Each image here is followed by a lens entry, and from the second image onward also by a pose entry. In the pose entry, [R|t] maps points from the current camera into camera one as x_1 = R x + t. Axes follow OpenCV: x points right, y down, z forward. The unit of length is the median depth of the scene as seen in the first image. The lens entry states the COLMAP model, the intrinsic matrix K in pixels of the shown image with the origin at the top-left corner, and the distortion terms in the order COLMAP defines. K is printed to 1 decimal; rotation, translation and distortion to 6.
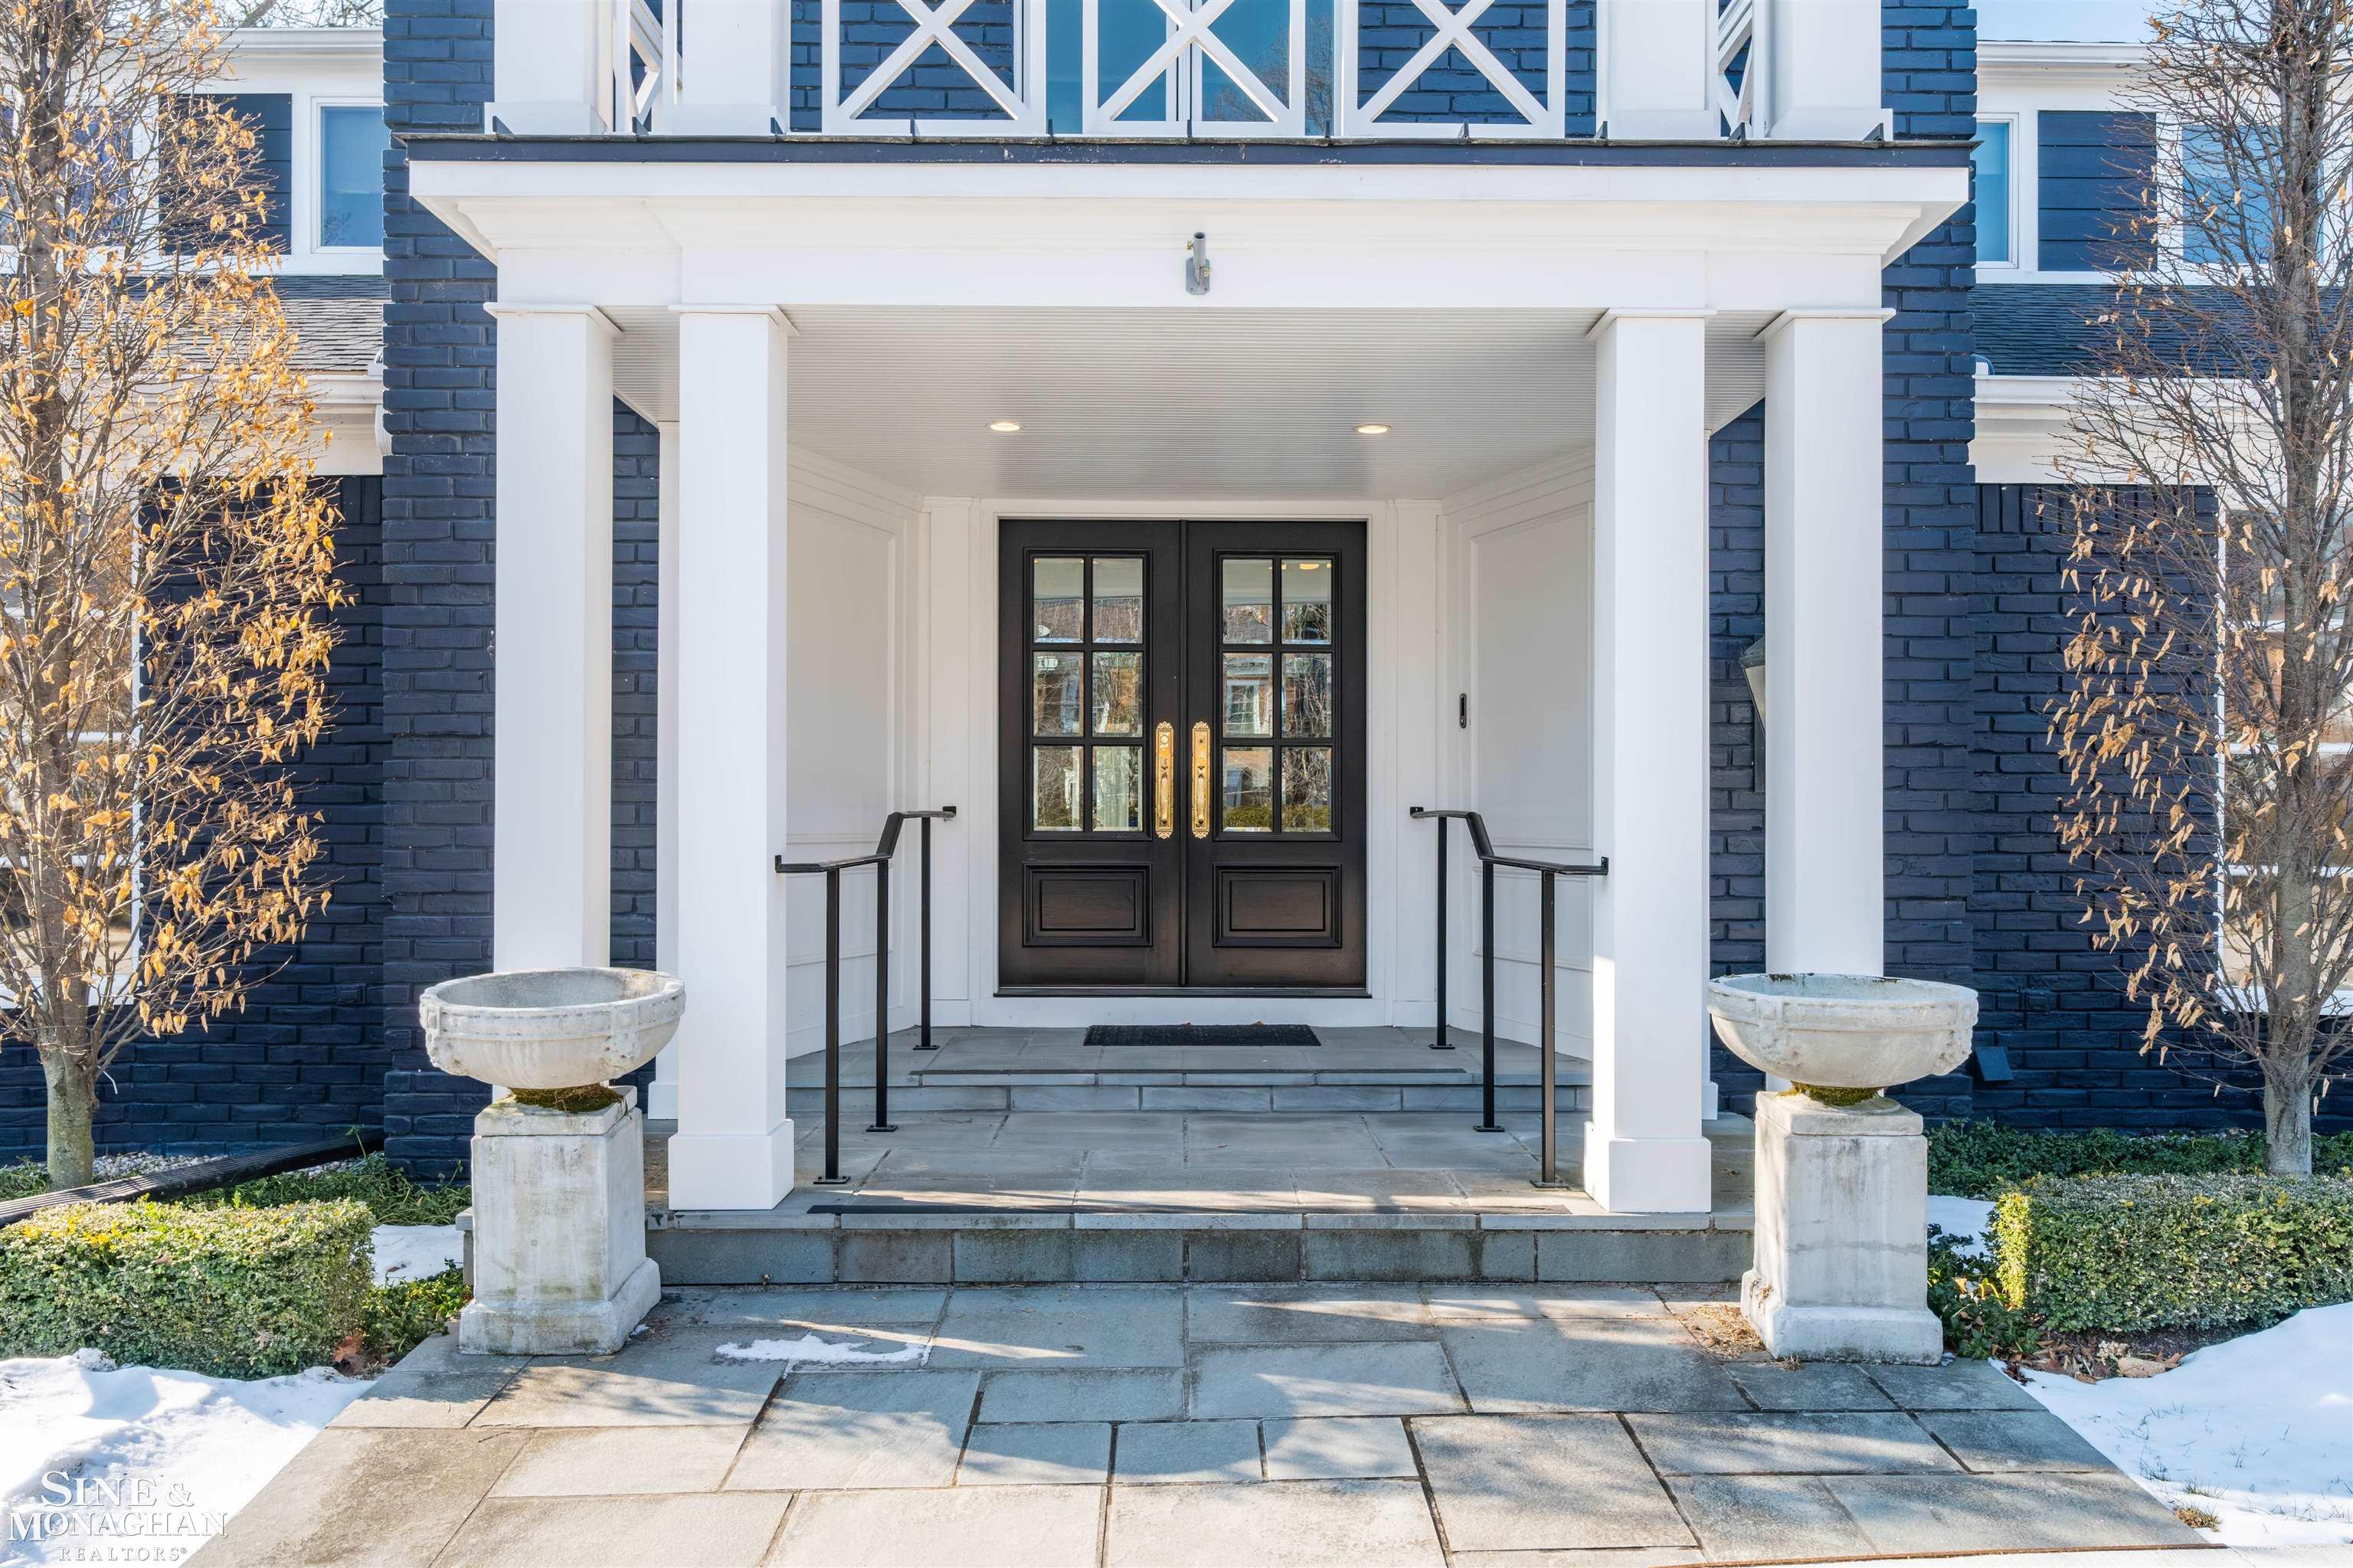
lens RADIAL K [[1748.8, 0, 1176.5], [0, 1748.8, 784.0], [0, 0, 1]] dist [-0.005595, -0.001252]
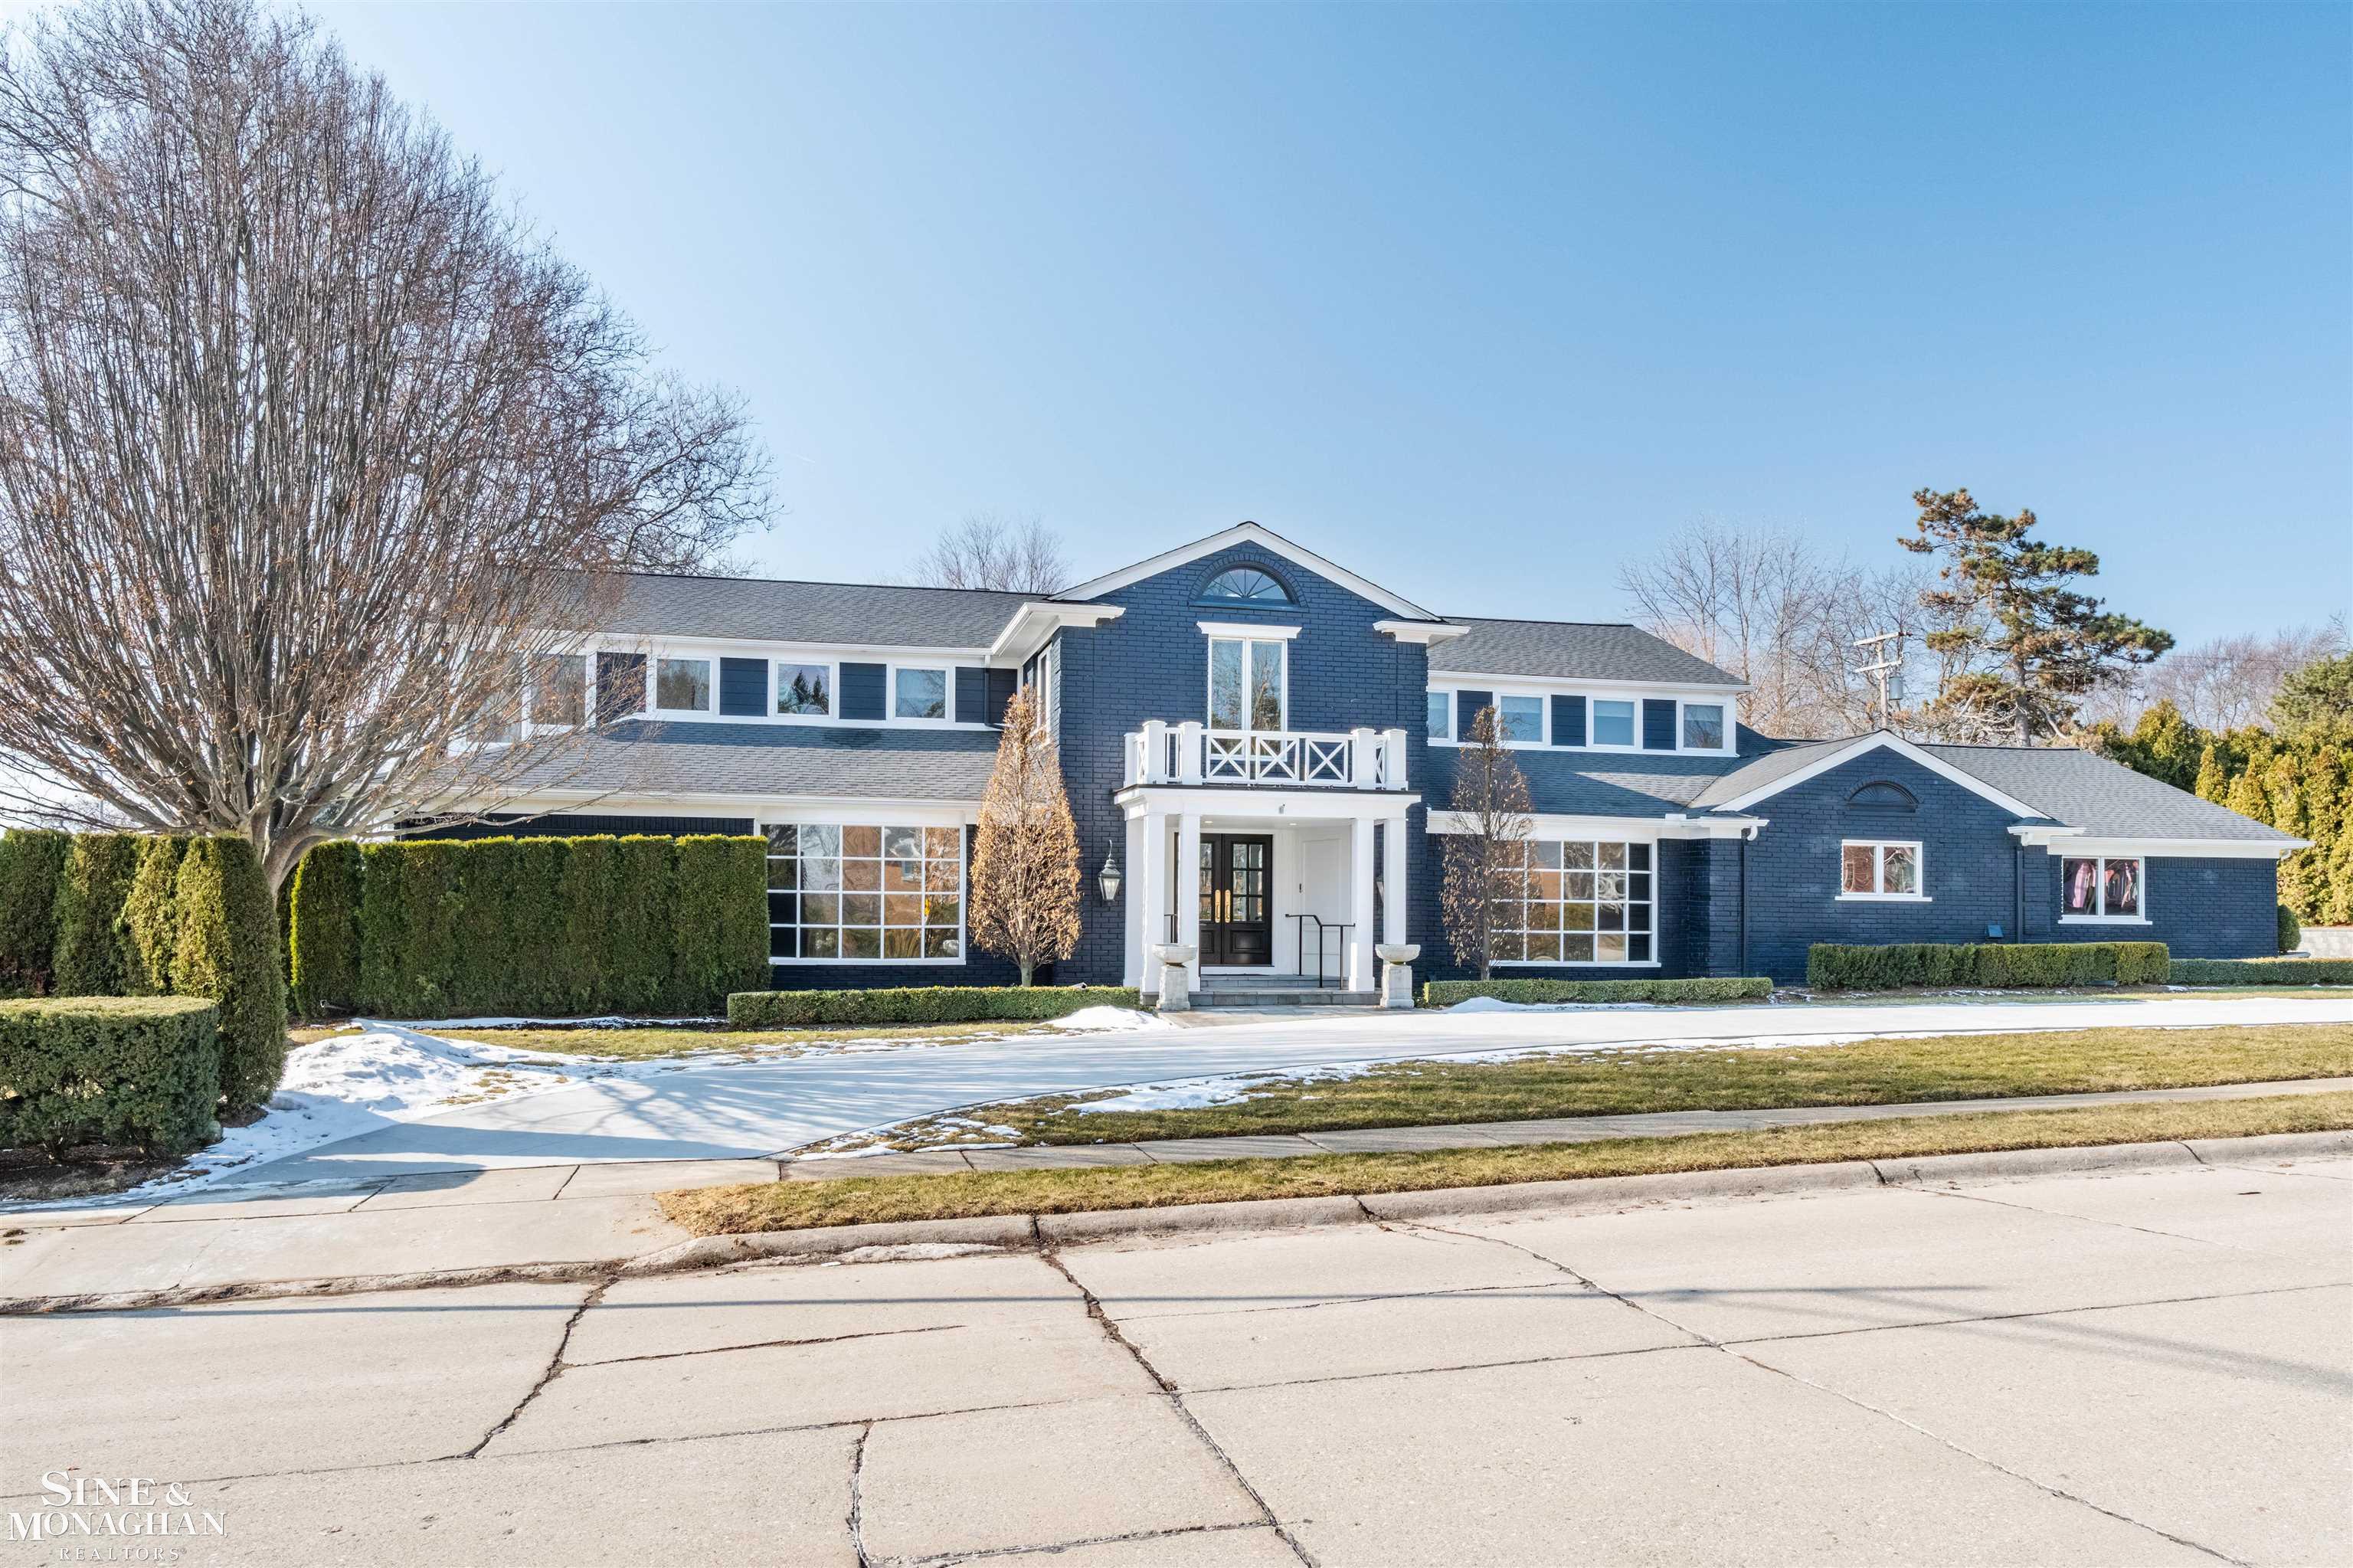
lens RADIAL K [[1719.4, 0, 1179.6], [0, 1719.4, 894.4], [0, 0, 1]] dist [0.006474, 0.003832]
pose [[0.968755, -0.001016, 0.248019, -1.371787], [0.001722, 0.999995, -0.002630, -0.025528], [-0.248015, 0.002975, 0.968752, -3.435052]]
